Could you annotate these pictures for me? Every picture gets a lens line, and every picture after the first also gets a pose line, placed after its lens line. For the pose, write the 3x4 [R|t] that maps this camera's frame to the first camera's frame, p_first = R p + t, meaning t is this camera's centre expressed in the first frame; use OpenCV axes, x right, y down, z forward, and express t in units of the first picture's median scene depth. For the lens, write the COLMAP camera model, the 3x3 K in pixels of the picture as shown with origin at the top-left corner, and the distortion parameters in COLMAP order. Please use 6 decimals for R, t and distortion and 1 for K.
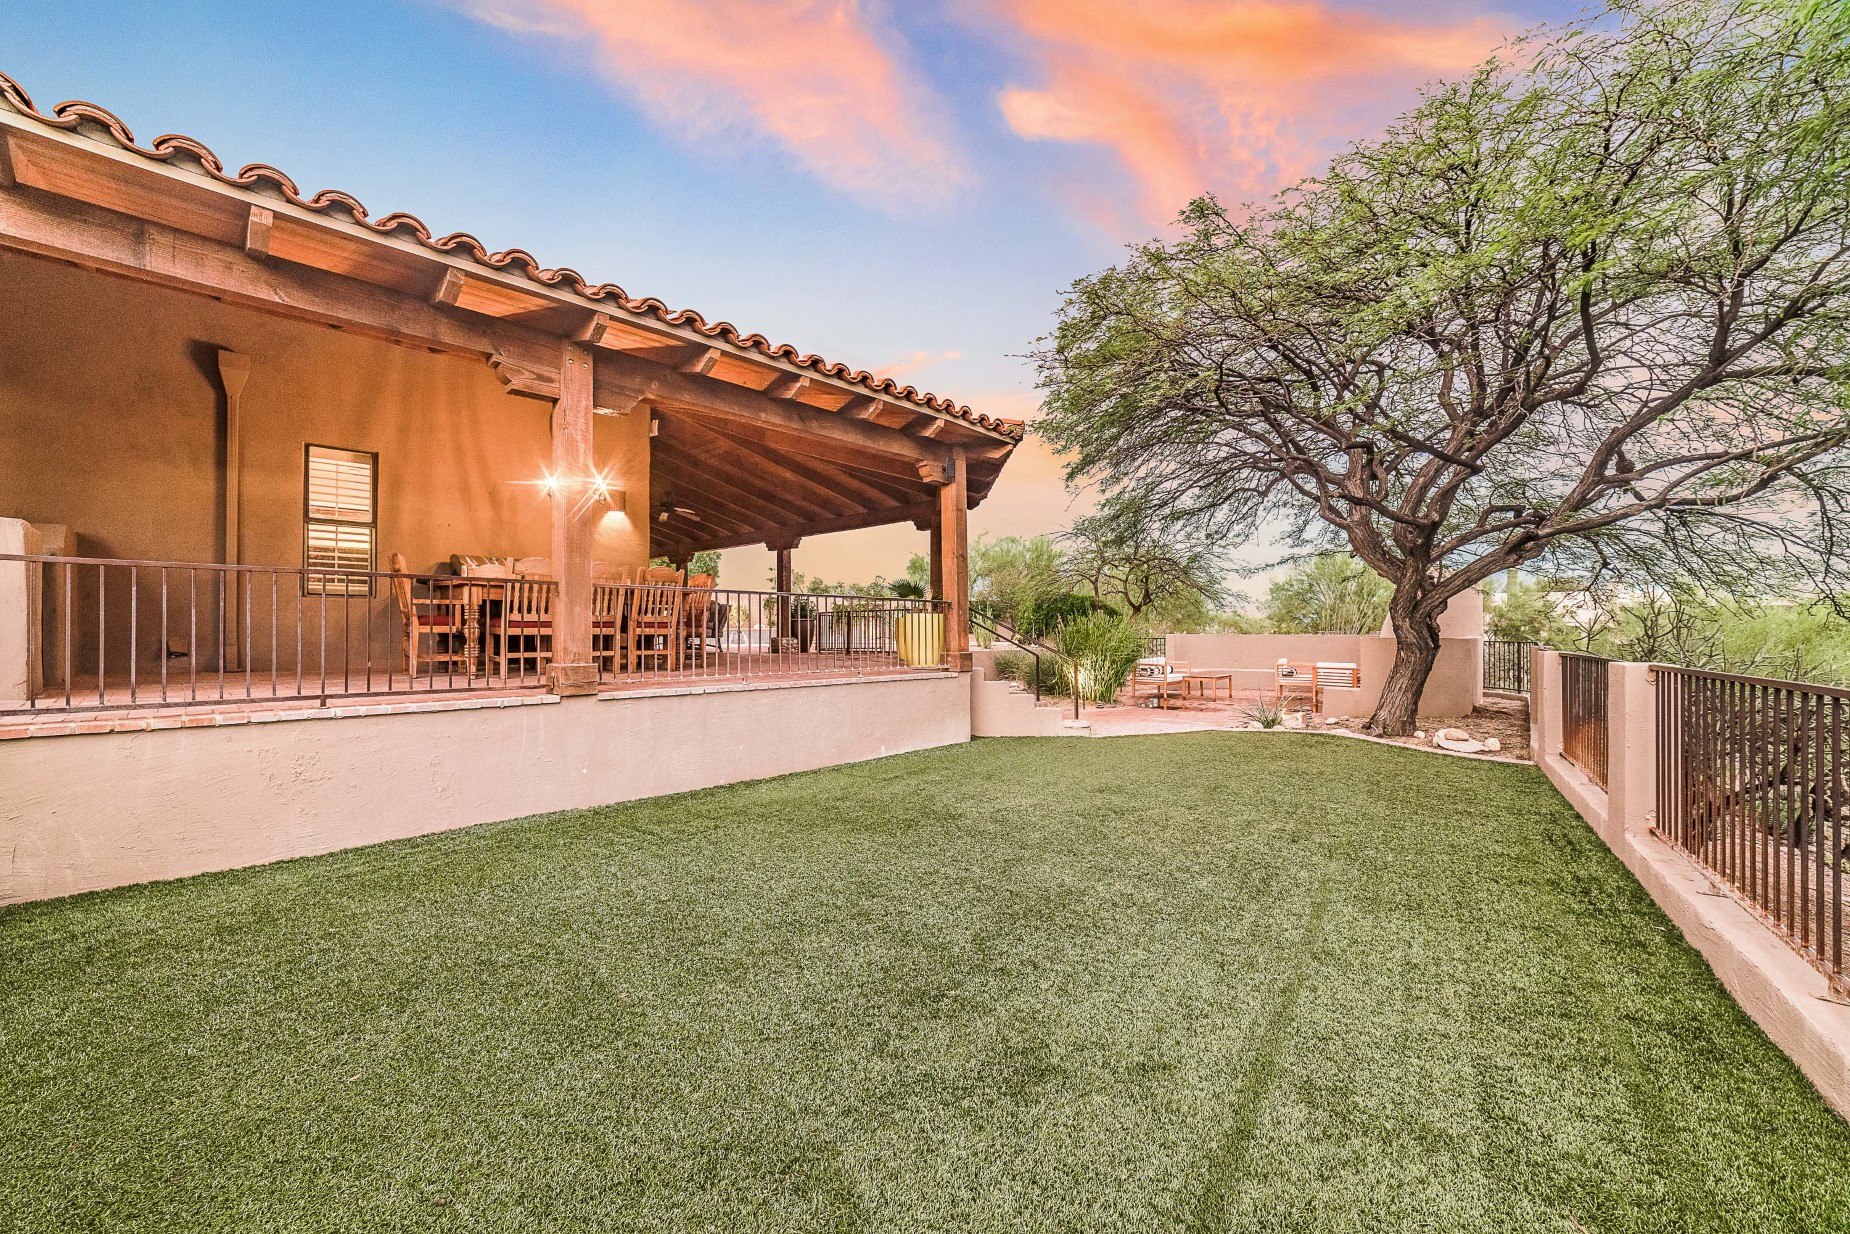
lens RADIAL K [[721.5, 0, 923.1], [0, 721.5, 629.5], [0, 0, 1]] dist [-0.000365, 0.000048]
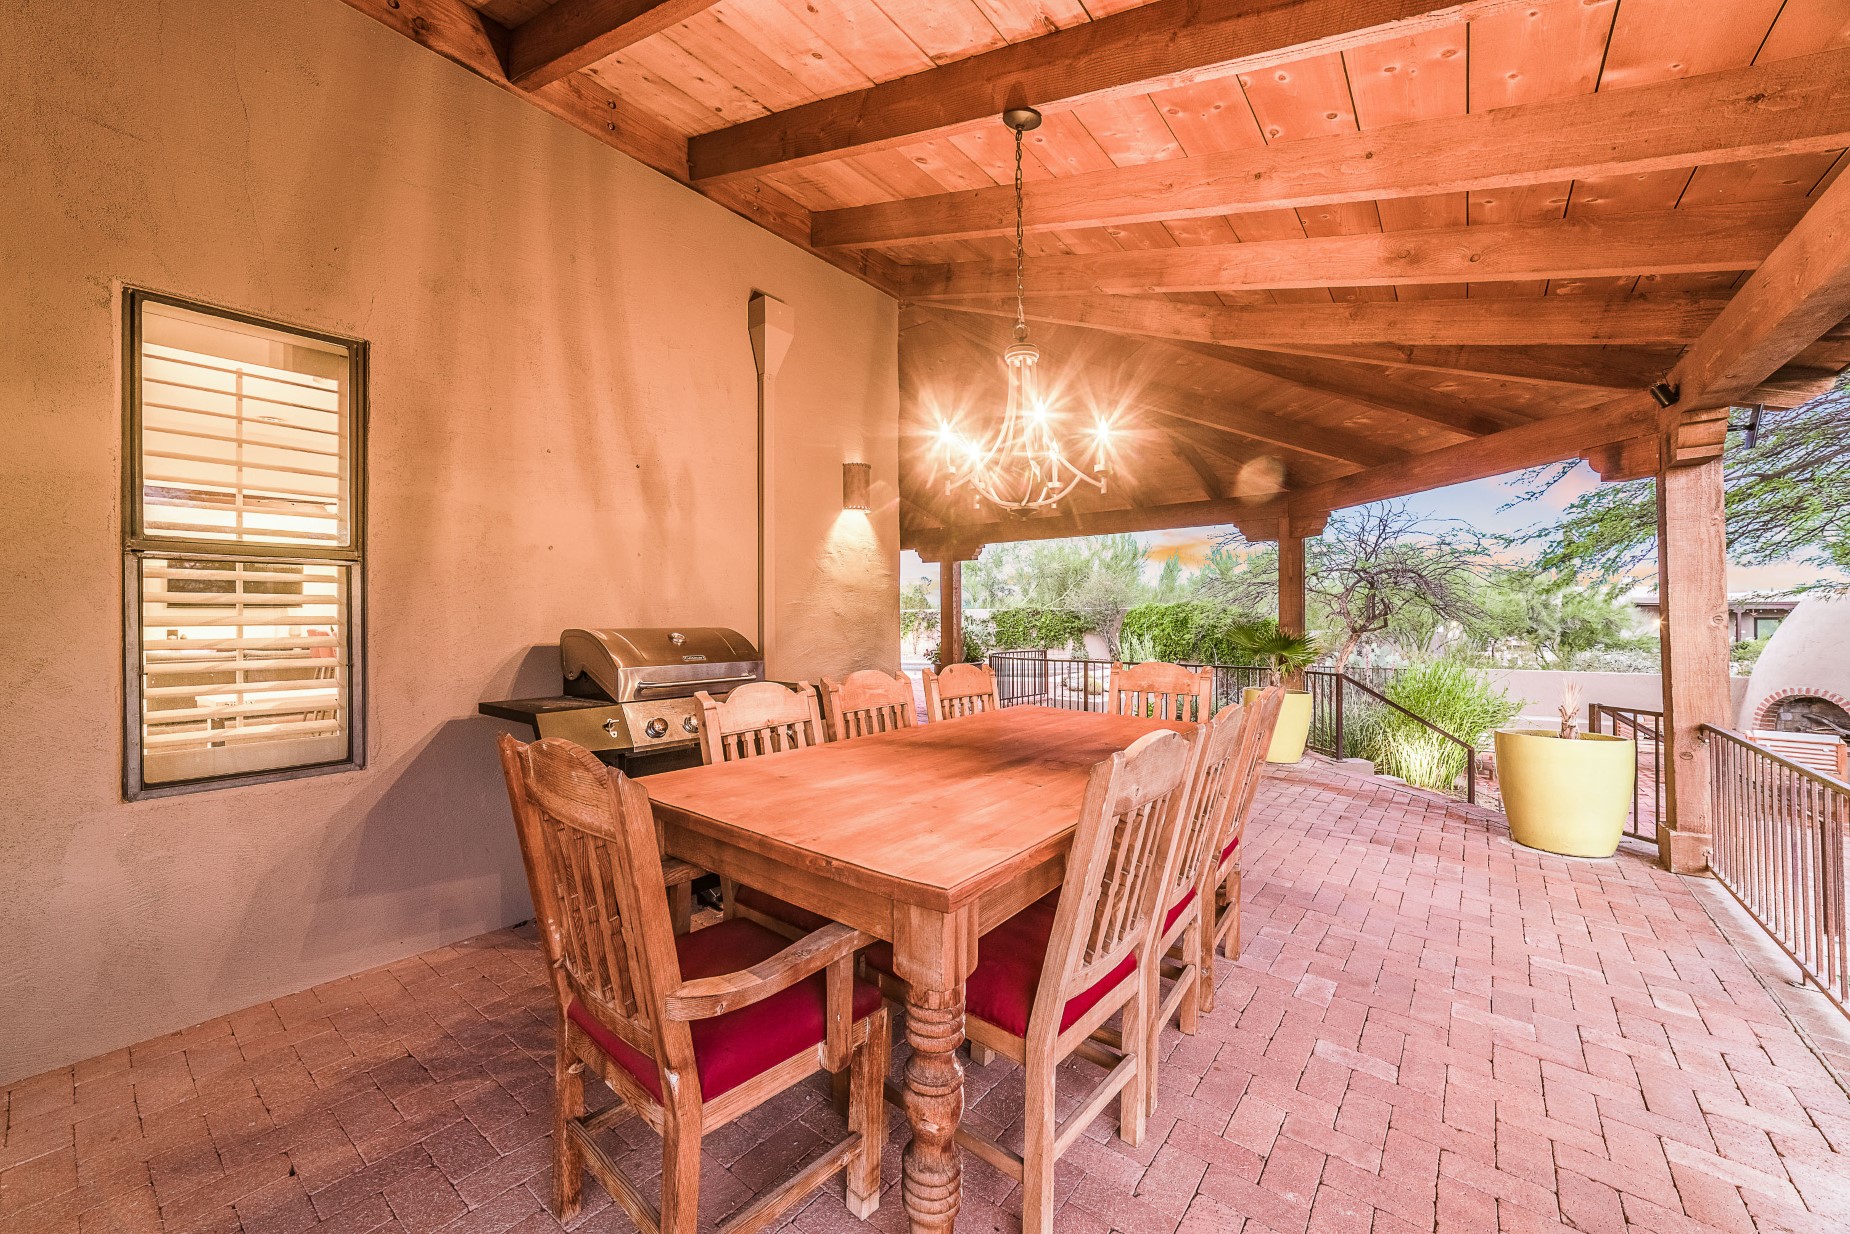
lens RADIAL K [[721.5, 0, 932.5], [0, 721.5, 602.6], [0, 0, 1]] dist [-0.000365, 0.000048]
pose [[0.995297, 0.000005, 0.096875, -0.512611], [0.001693, 0.999846, -0.017443, -0.113108], [-0.096861, 0.017525, 0.995144, 0.623166]]
